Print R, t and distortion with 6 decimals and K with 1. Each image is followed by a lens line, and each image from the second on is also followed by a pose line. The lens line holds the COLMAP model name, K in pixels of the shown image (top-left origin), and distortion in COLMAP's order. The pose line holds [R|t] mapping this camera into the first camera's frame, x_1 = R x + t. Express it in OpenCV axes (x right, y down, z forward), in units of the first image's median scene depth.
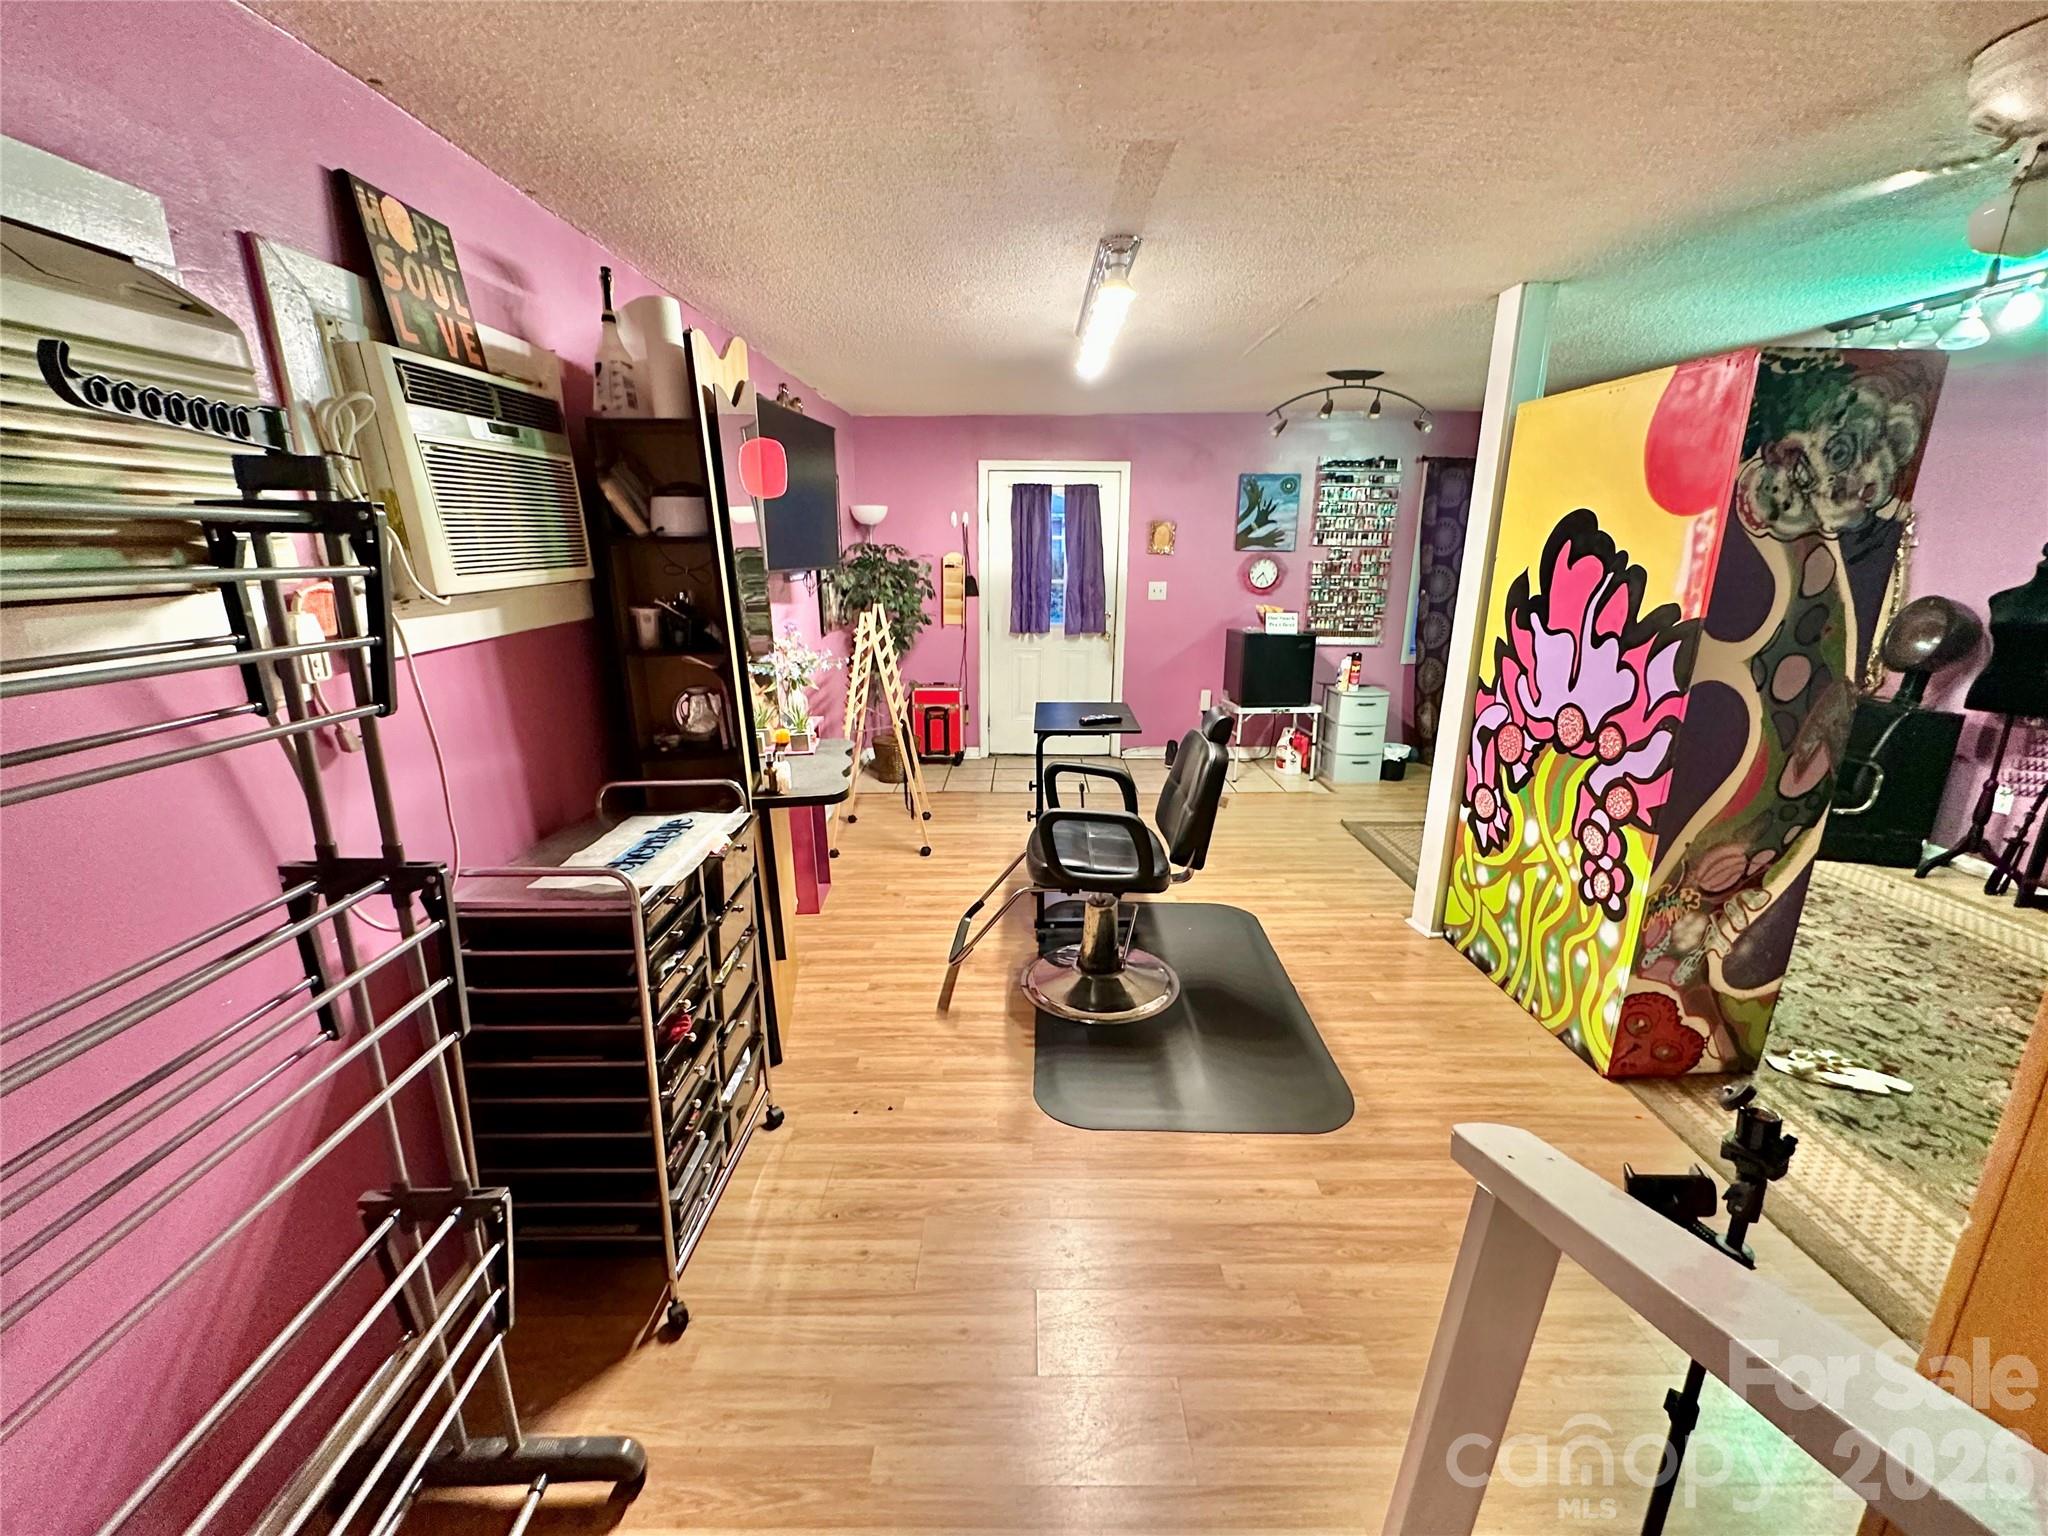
lens RADIAL K [[827.6, 0, 1026.5], [0, 827.6, 770.2], [0, 0, 1]] dist [-0.000213, 0.000006]
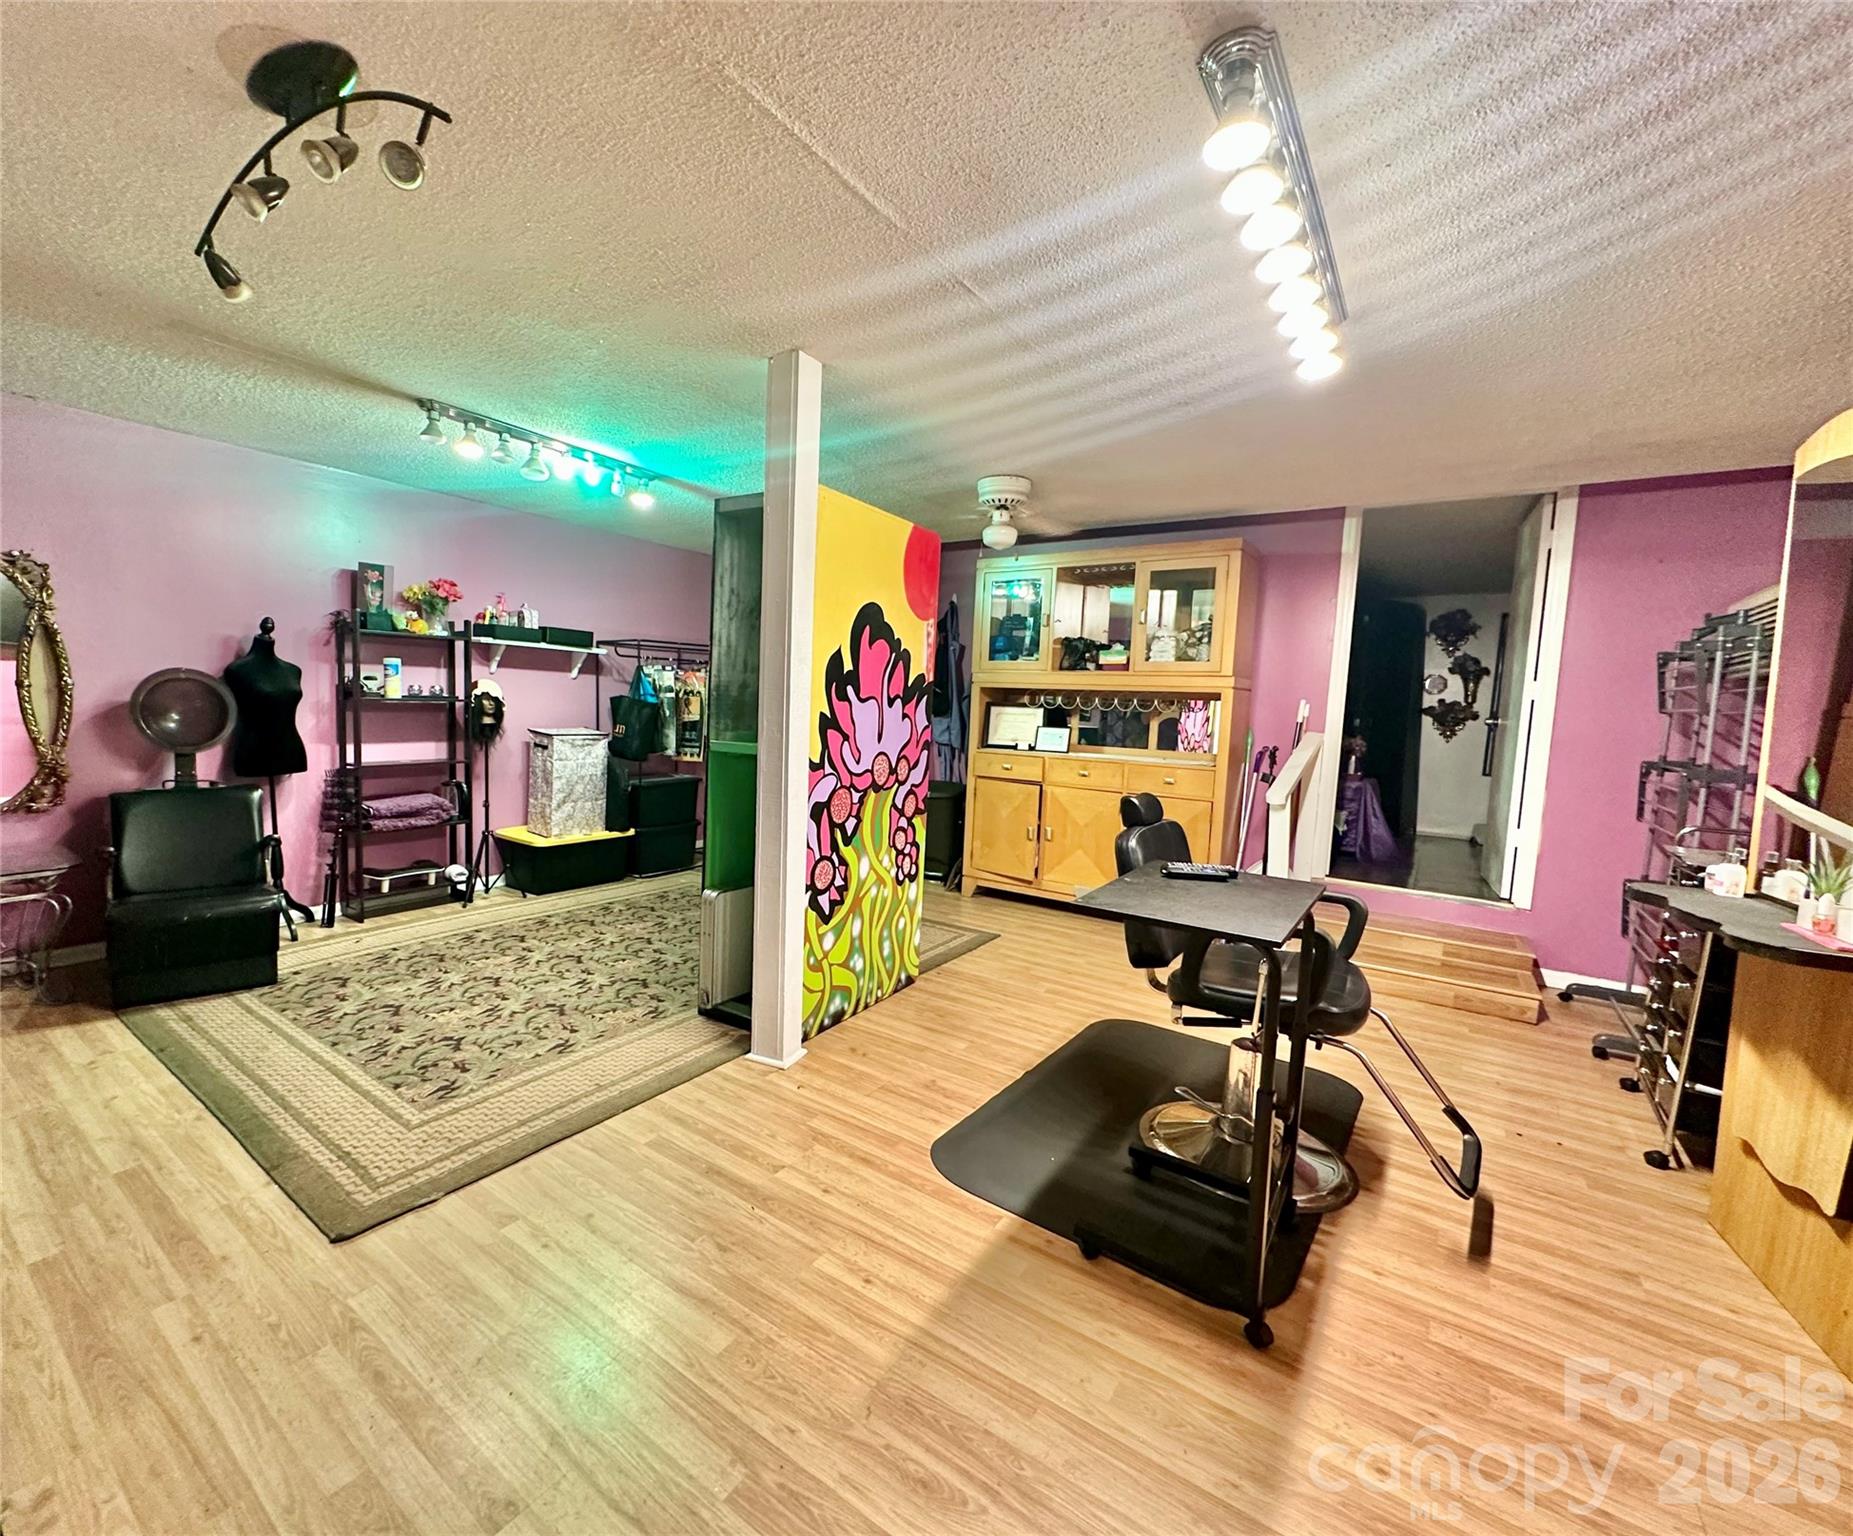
lens RADIAL K [[769.8, 0, 909.0], [0, 769.8, 752.3], [0, 0, 1]] dist [0.000123, -0.000064]
pose [[-0.818197, -0.081161, 0.569181, -0.055690], [0.109835, 0.949688, 0.293307, -0.407271], [-0.564349, 0.302498, -0.768118, 1.809951]]
